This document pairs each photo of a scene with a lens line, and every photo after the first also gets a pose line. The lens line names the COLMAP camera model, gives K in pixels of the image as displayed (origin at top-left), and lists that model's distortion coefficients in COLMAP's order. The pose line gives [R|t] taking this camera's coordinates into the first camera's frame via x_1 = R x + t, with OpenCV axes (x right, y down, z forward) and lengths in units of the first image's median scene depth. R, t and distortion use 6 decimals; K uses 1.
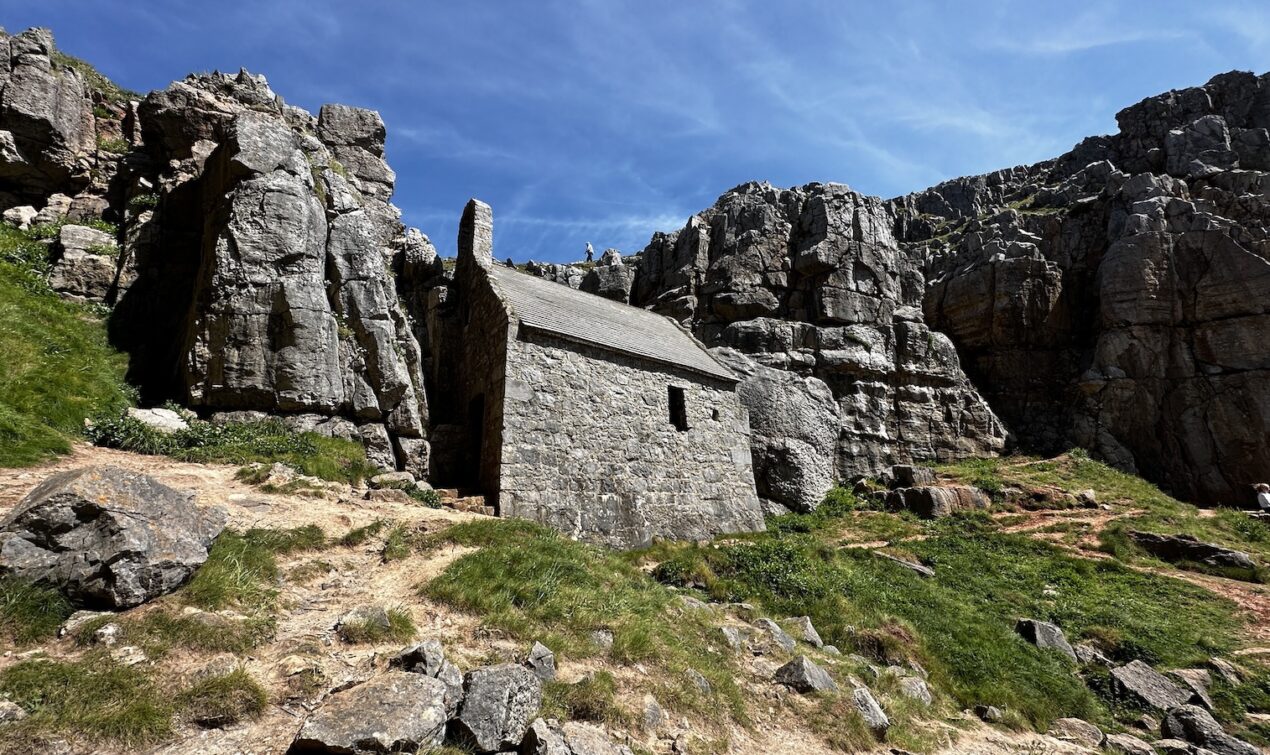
lens RADIAL K [[532.9, 0, 640.2], [0, 532.9, 383.4], [0, 0, 1]] dist [-0.002891, 0.000440]
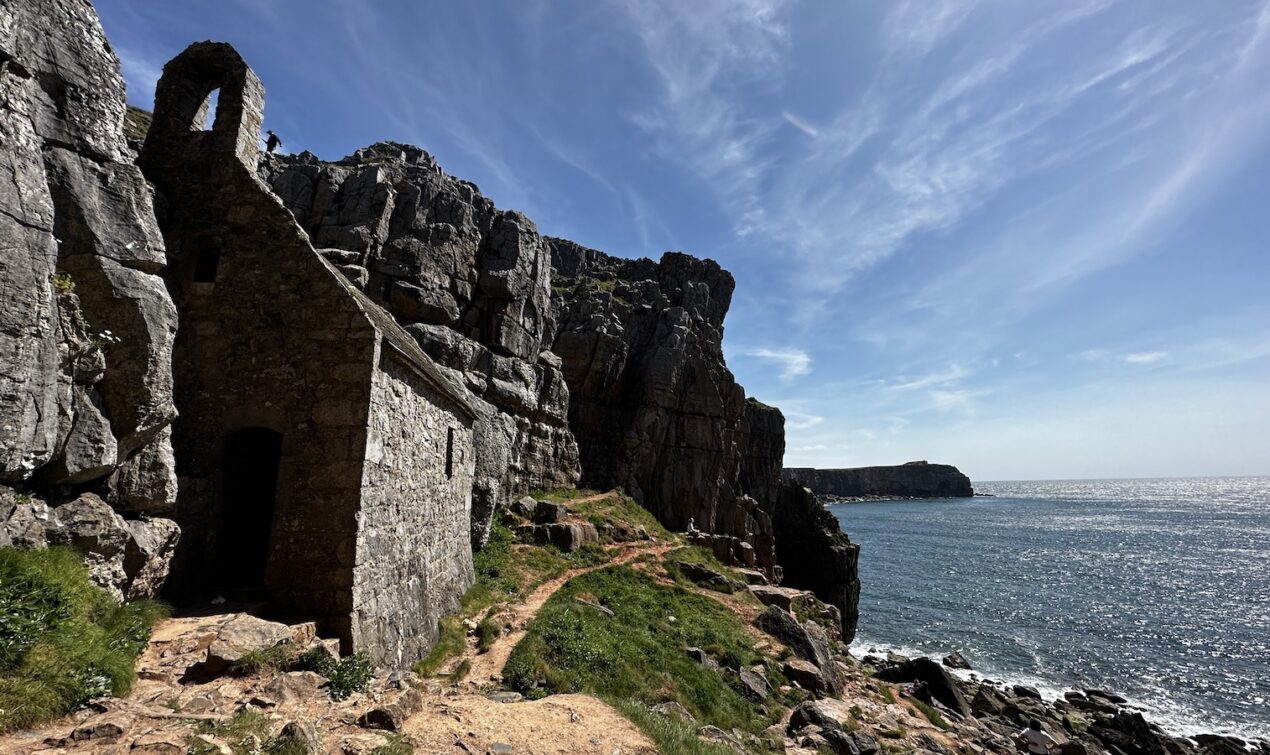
lens RADIAL K [[532.9, 0, 634.0], [0, 532.9, 380.1], [0, 0, 1]] dist [-0.002891, 0.000440]
pose [[0.544946, 0.205091, 0.813001, -0.349163], [-0.260044, 0.963152, -0.068663, -0.061051], [-0.797126, -0.173999, 0.578199, 0.210636]]
